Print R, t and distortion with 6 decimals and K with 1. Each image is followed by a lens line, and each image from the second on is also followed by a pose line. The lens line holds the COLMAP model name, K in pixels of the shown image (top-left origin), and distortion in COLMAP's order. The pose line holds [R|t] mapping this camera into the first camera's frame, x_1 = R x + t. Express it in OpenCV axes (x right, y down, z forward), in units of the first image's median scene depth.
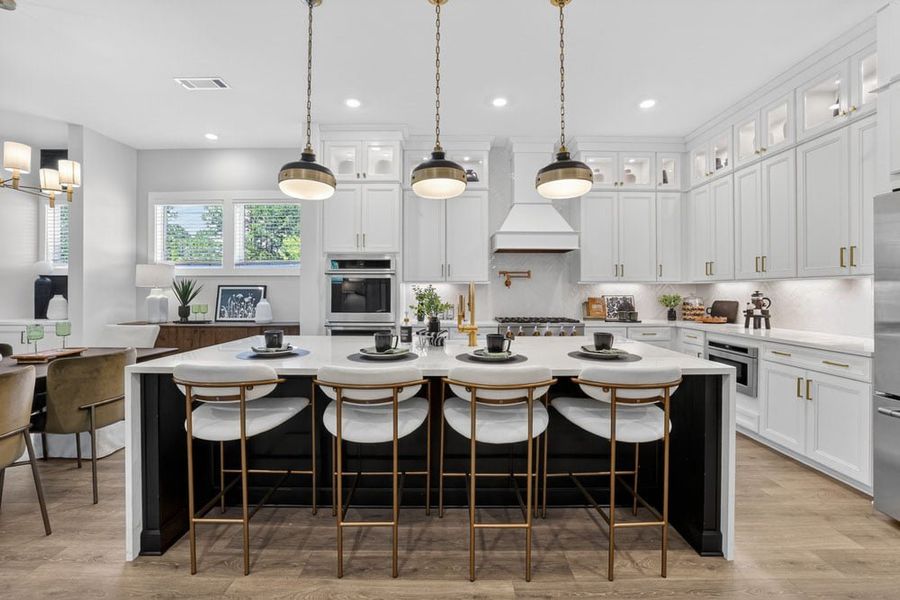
lens RADIAL K [[384.8, 0, 450.8], [0, 384.8, 295.5], [0, 0, 1]] dist [-0.014577, 0.002562]
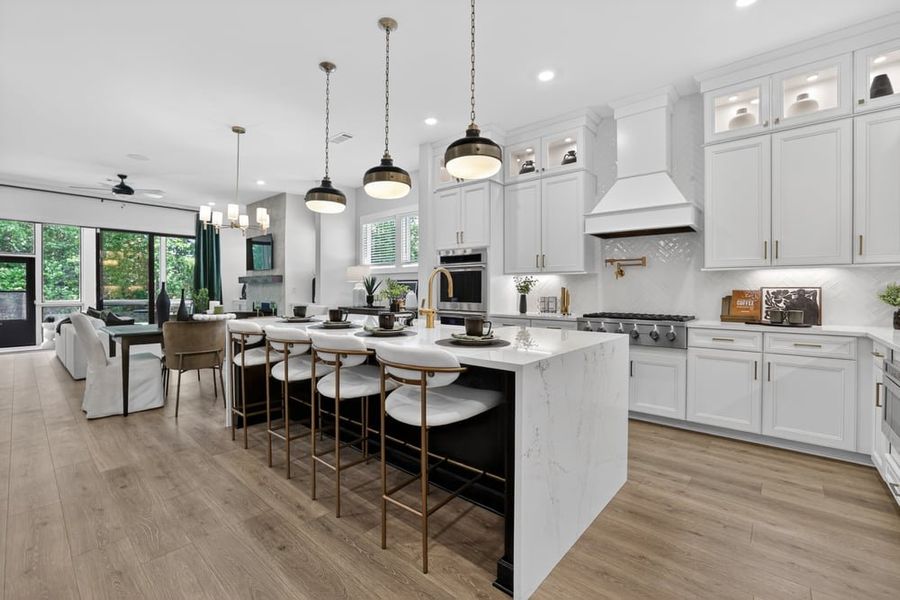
lens RADIAL K [[384.8, 0, 448.0], [0, 384.8, 295.2], [0, 0, 1]] dist [-0.014577, 0.002562]
pose [[0.756843, 0.009916, -0.653522, 0.473898], [-0.010714, 0.999939, 0.002765, 0.021308], [0.653509, 0.004909, 0.756902, 0.125646]]
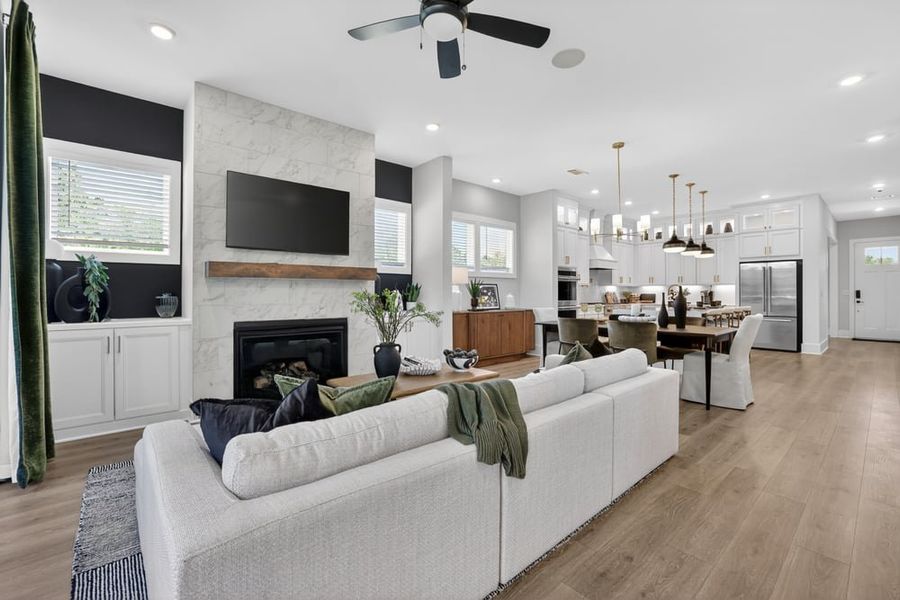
lens RADIAL K [[394.2, 0, 471.0], [0, 394.2, 293.9], [0, 0, 1]] dist [0.001771, 0.001013]
pose [[0.729251, -0.002289, 0.684242, -1.797049], [0.007655, 0.999959, -0.004814, 0.018805], [-0.684203, 0.008749, 0.729239, -0.026868]]
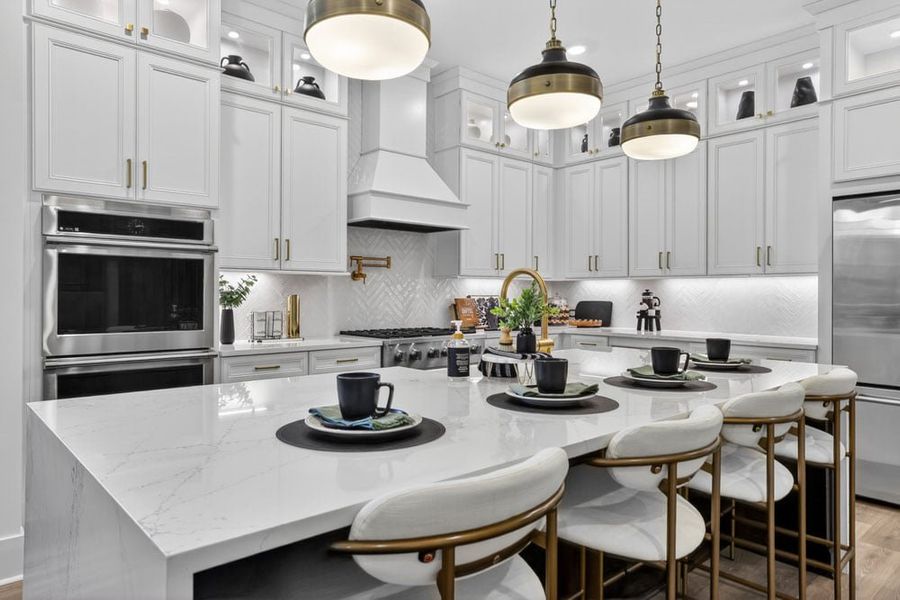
lens RADIAL K [[590.1, 0, 449.3], [0, 590.1, 291.9], [0, 0, 1]] dist [0.030525, 0.001633]
pose [[0.750259, 0.003506, 0.661135, -0.420038], [0.004845, 0.999930, -0.010800, 0.006052], [-0.661127, 0.011306, 0.750189, 0.220259]]
